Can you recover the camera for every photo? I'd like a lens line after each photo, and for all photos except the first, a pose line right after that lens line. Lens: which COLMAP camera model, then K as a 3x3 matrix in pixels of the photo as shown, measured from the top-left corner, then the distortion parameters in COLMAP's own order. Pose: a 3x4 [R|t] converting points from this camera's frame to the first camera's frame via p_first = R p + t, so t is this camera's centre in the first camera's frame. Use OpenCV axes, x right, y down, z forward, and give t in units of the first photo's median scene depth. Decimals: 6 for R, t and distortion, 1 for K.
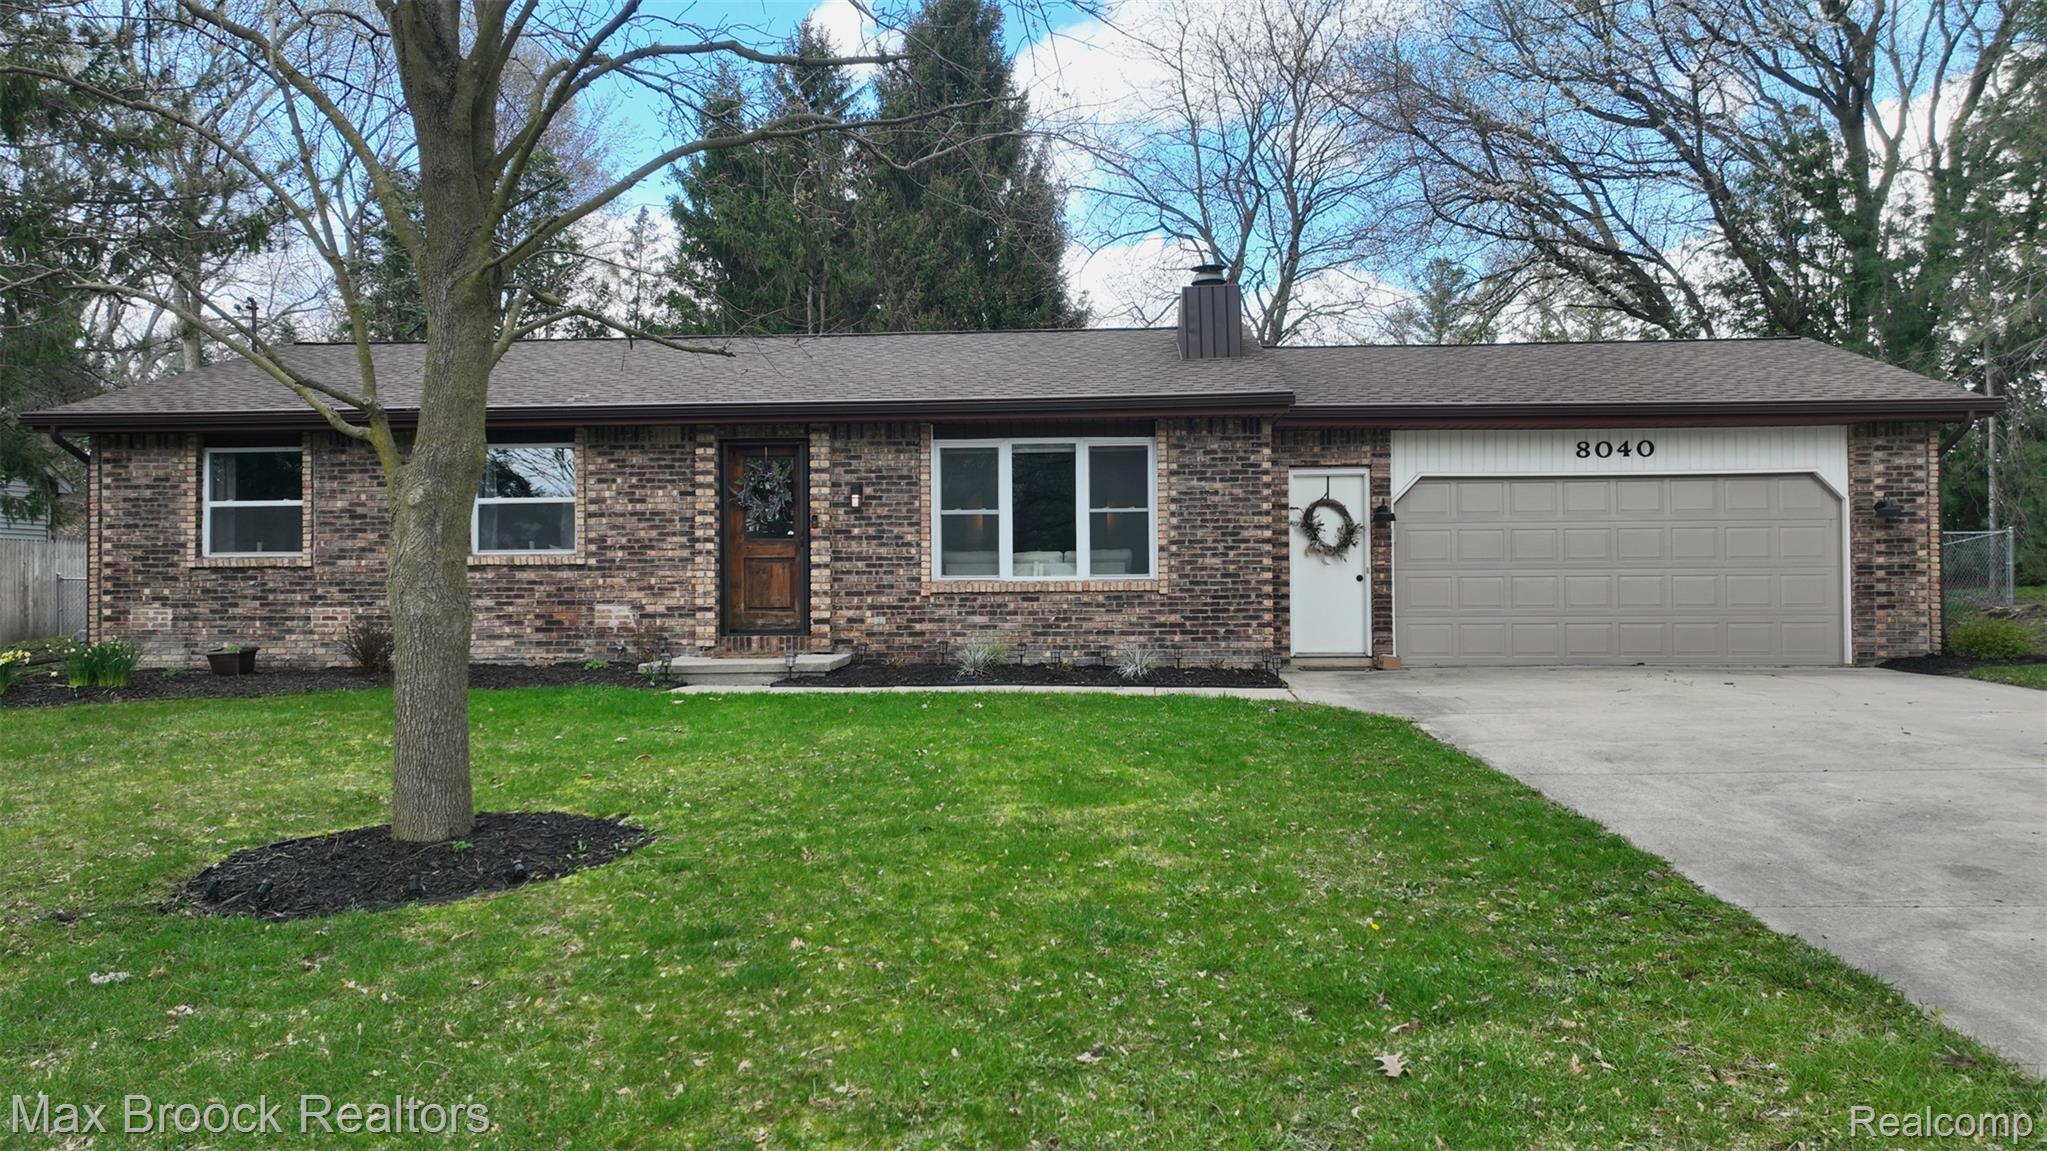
lens RADIAL K [[1443.9, 0, 1026.2], [0, 1443.9, 576.7], [0, 0, 1]] dist [0.014805, -0.005158]
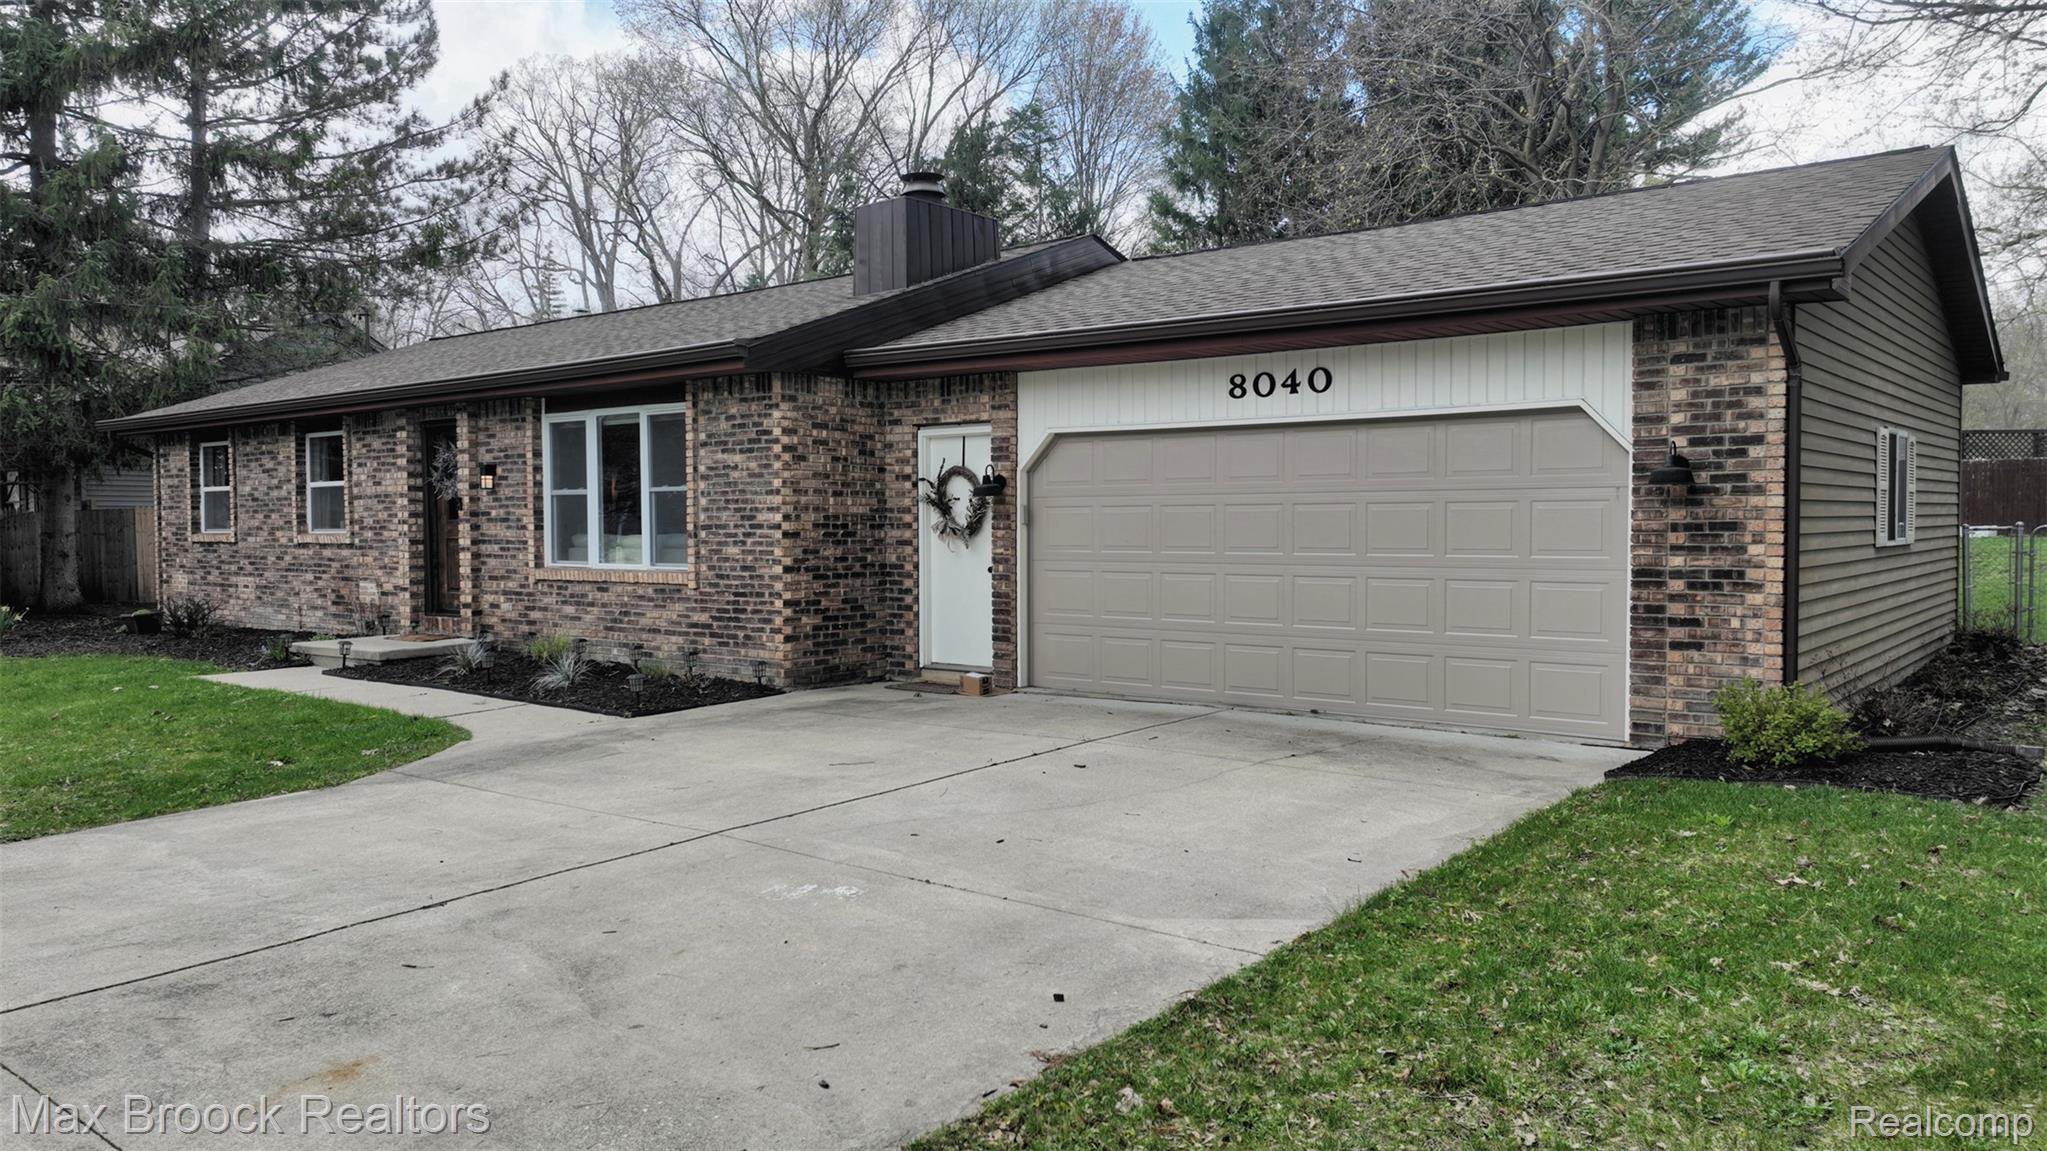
lens RADIAL K [[1443.9, 0, 1021.7], [0, 1443.9, 581.3], [0, 0, 1]] dist [0.014805, -0.005158]
pose [[0.816857, 0.026634, -0.576225, 0.709541], [0.004977, 0.998571, 0.053211, -0.034836], [0.576818, -0.046334, 0.815557, 0.405446]]
